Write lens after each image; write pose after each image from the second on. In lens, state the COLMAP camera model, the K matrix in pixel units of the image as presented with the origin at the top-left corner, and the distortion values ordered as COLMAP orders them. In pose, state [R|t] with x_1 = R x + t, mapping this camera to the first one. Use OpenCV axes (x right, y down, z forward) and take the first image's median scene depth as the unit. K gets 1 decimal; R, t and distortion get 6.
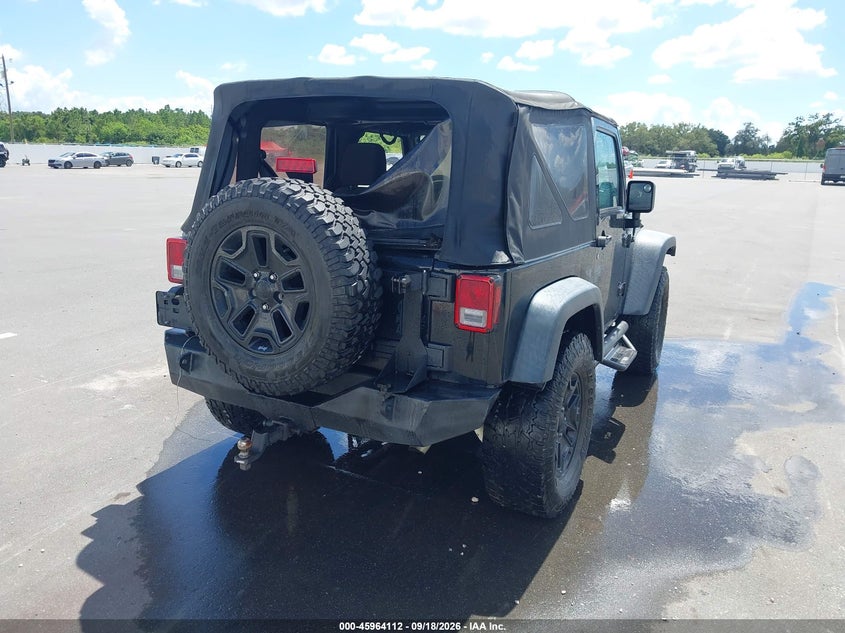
lens RADIAL K [[659.6, 0, 422.5], [0, 659.6, 316.5], [0, 0, 1]] dist [0.071014, -0.091700]
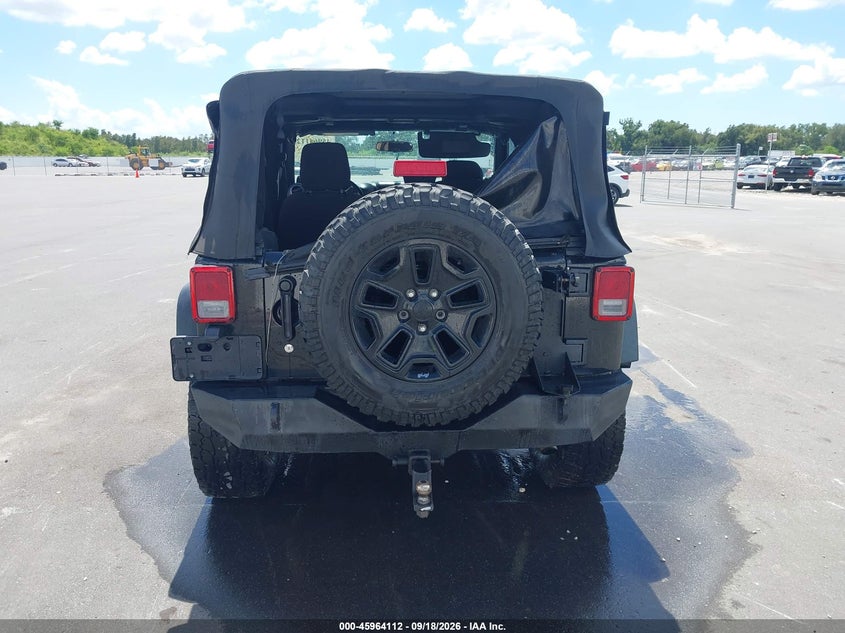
lens RADIAL K [[659.6, 0, 422.5], [0, 659.6, 316.5], [0, 0, 1]] dist [0.071014, -0.091700]
pose [[0.848098, -0.143342, 0.510081, -0.681196], [0.142783, 0.988925, 0.040505, -0.066464], [-0.510238, 0.038479, 0.859172, 0.238916]]
